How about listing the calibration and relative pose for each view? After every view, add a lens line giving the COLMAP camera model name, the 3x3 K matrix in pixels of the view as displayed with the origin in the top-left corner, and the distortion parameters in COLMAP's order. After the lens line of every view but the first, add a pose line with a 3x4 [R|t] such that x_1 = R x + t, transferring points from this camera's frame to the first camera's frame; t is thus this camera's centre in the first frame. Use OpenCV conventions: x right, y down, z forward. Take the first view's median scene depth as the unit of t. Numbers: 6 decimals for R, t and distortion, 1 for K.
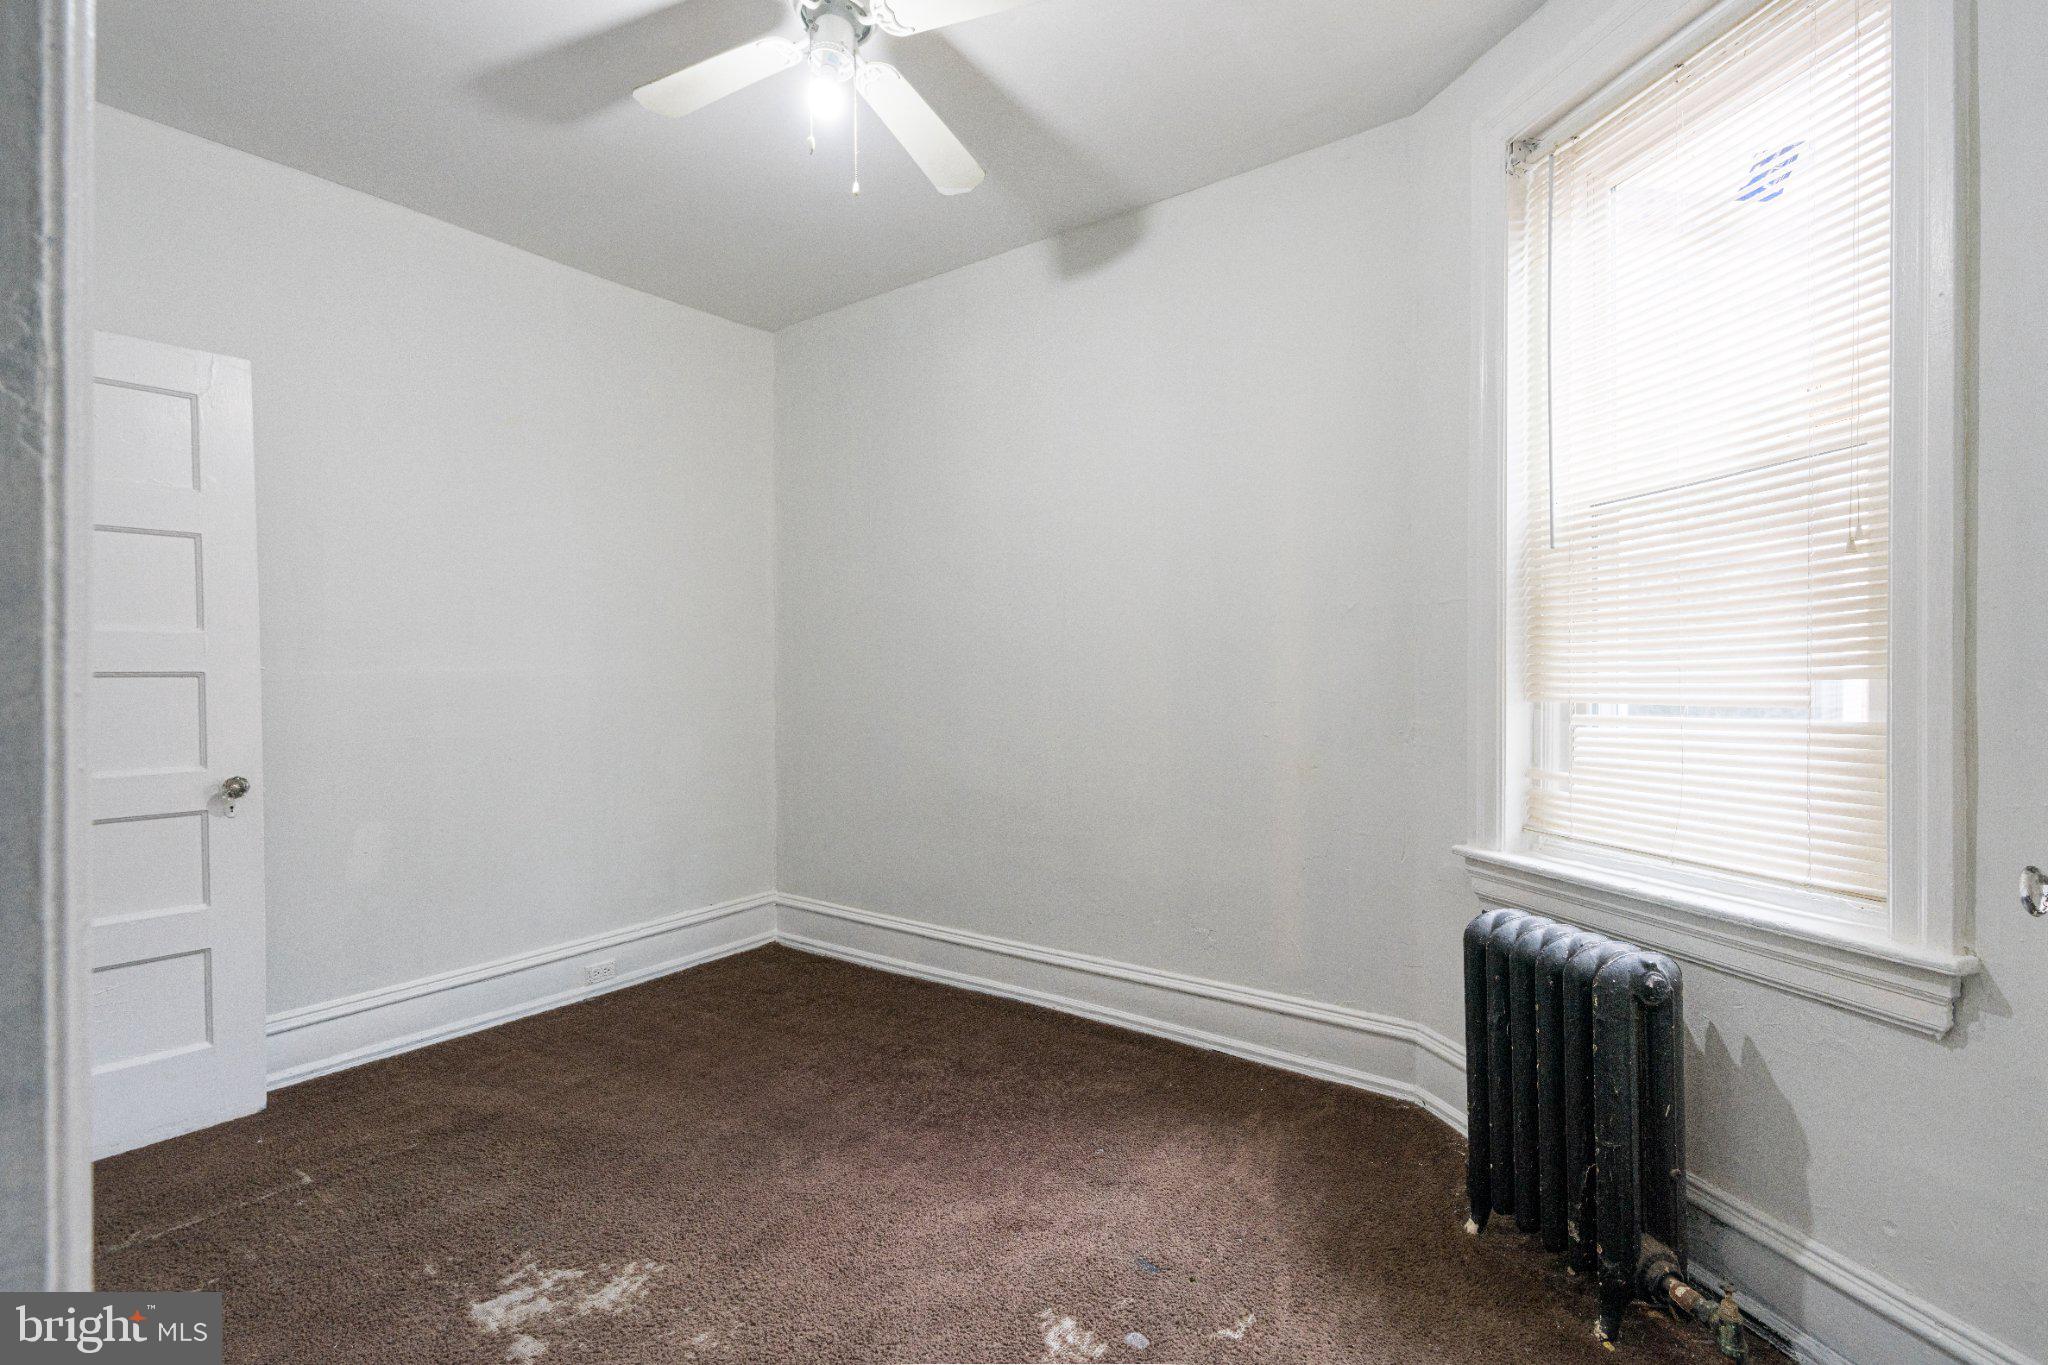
lens RADIAL K [[945.2, 0, 1013.7], [0, 945.2, 690.8], [0, 0, 1]] dist [0.000563, 0.000120]
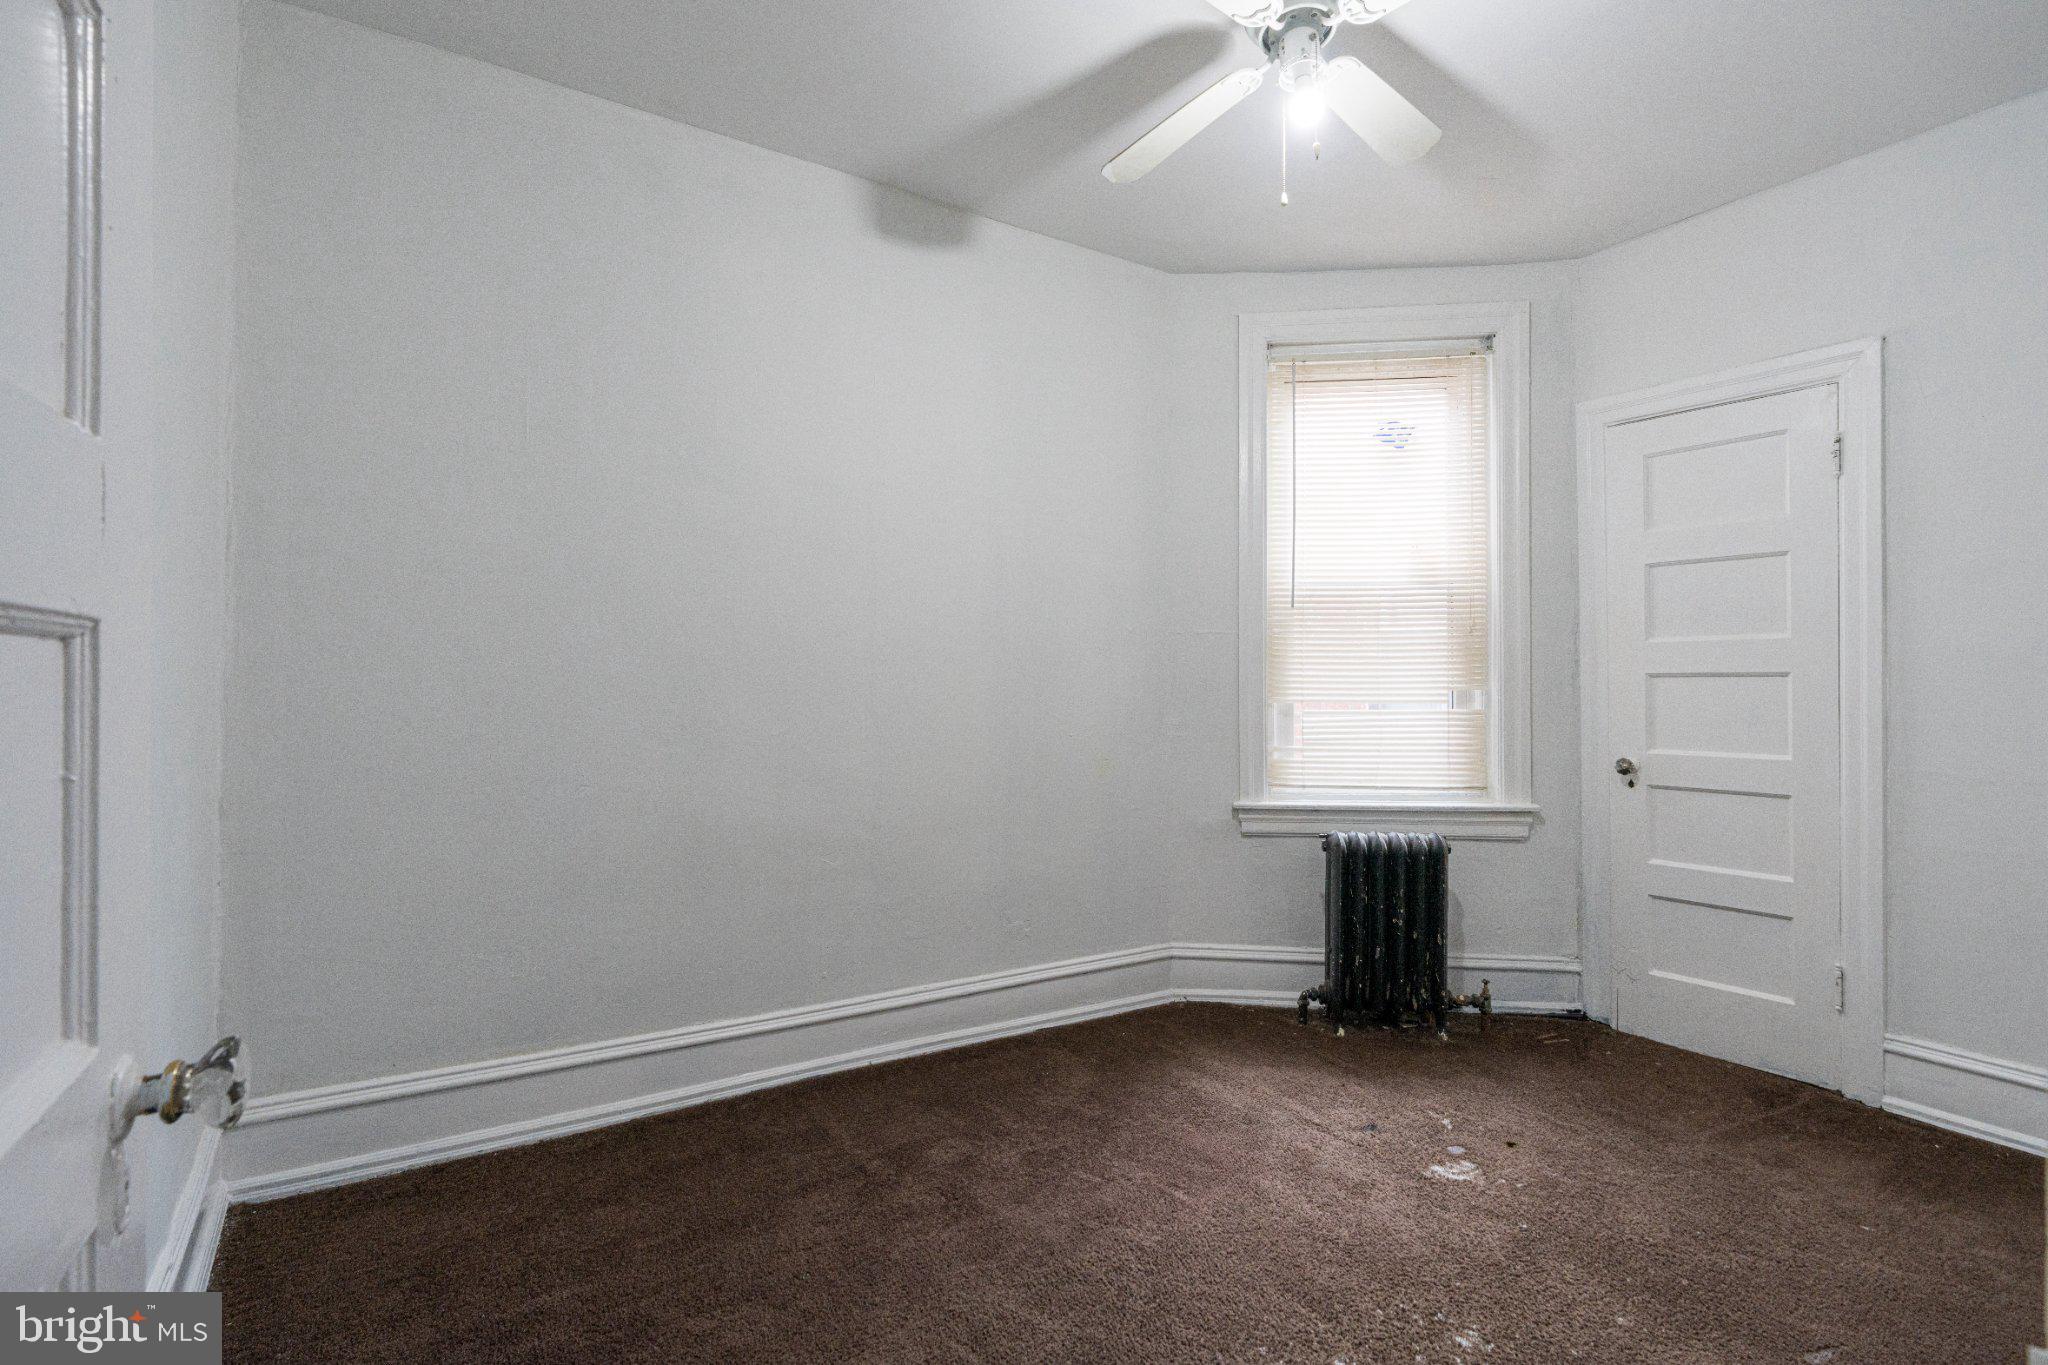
lens RADIAL K [[976.7, 0, 1019.9], [0, 976.7, 676.4], [0, 0, 1]] dist [-0.003943, -0.000257]
pose [[0.356121, 0.016283, 0.934298, -1.111092], [0.001894, 0.999834, -0.018148, -0.002986], [-0.934438, 0.008233, 0.356031, 0.817414]]
